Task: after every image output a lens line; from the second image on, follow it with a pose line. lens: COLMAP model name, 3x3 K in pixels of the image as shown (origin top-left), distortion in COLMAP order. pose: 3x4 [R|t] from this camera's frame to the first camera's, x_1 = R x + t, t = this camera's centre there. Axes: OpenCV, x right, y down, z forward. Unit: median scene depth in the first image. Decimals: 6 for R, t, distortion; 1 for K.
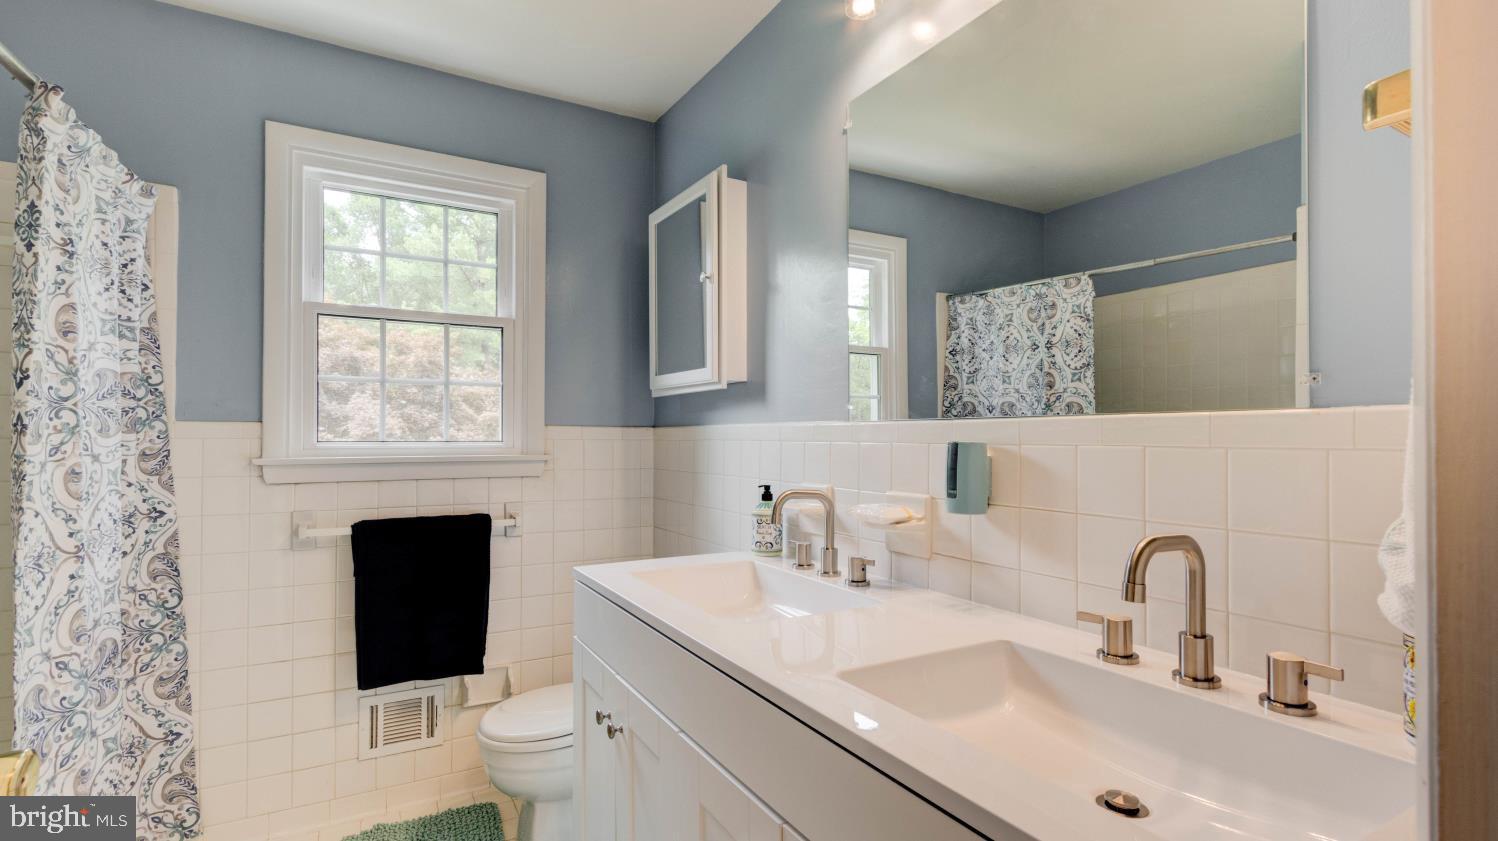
lens RADIAL K [[692.8, 0, 739.5], [0, 692.8, 429.5], [0, 0, 1]] dist [0.011643, -0.004607]
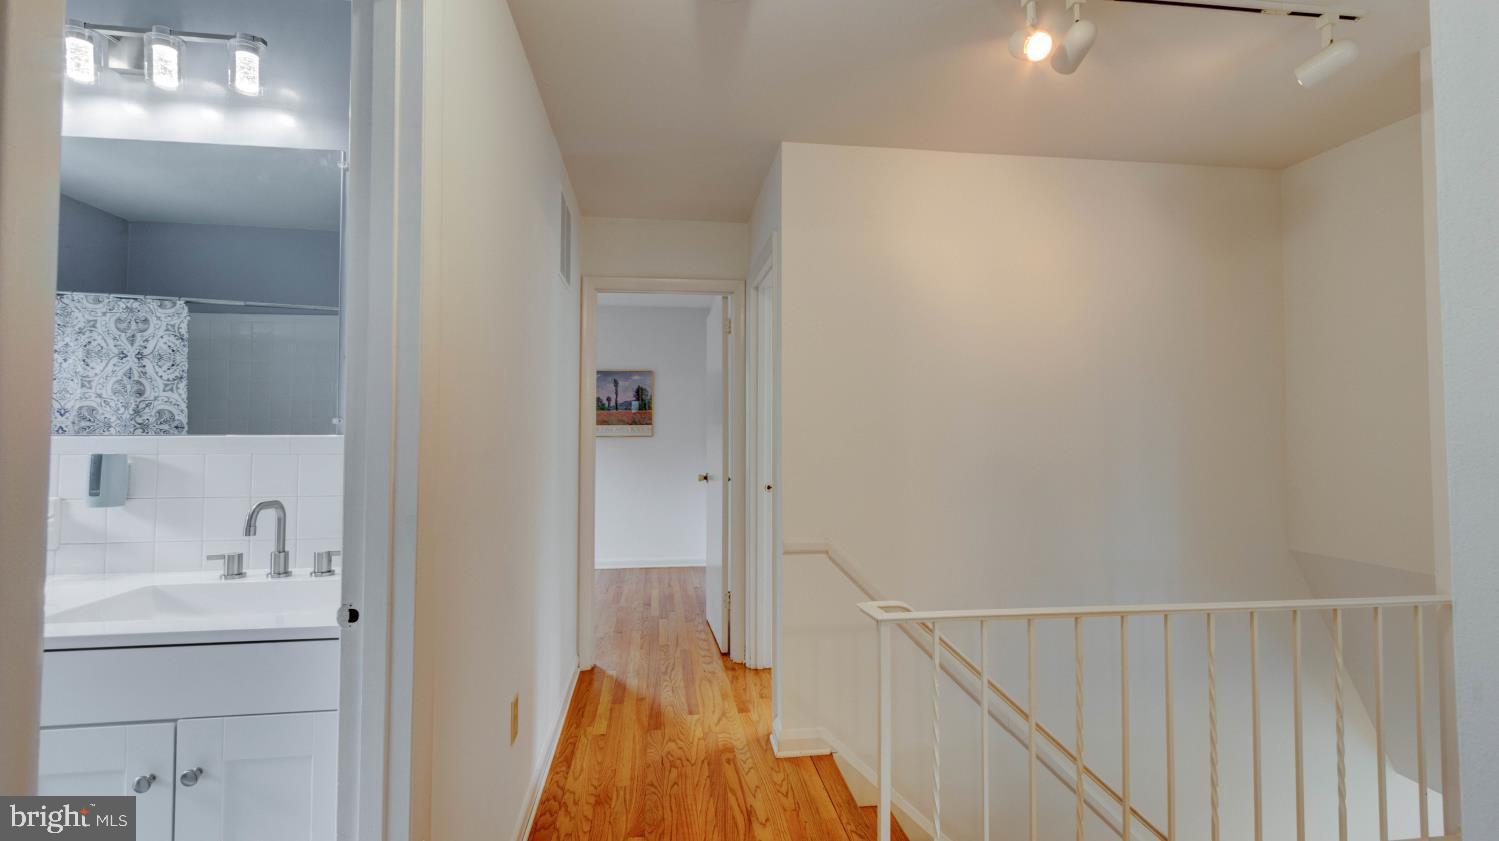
lens RADIAL K [[693.3, 0, 750.5], [0, 693.3, 412.4], [0, 0, 1]] dist [0.011643, -0.004607]
pose [[0.372162, 0.024247, 0.927851, -0.216186], [-0.011793, 0.999702, -0.021394, -0.021837], [-0.928093, -0.002980, 0.372337, -0.304266]]
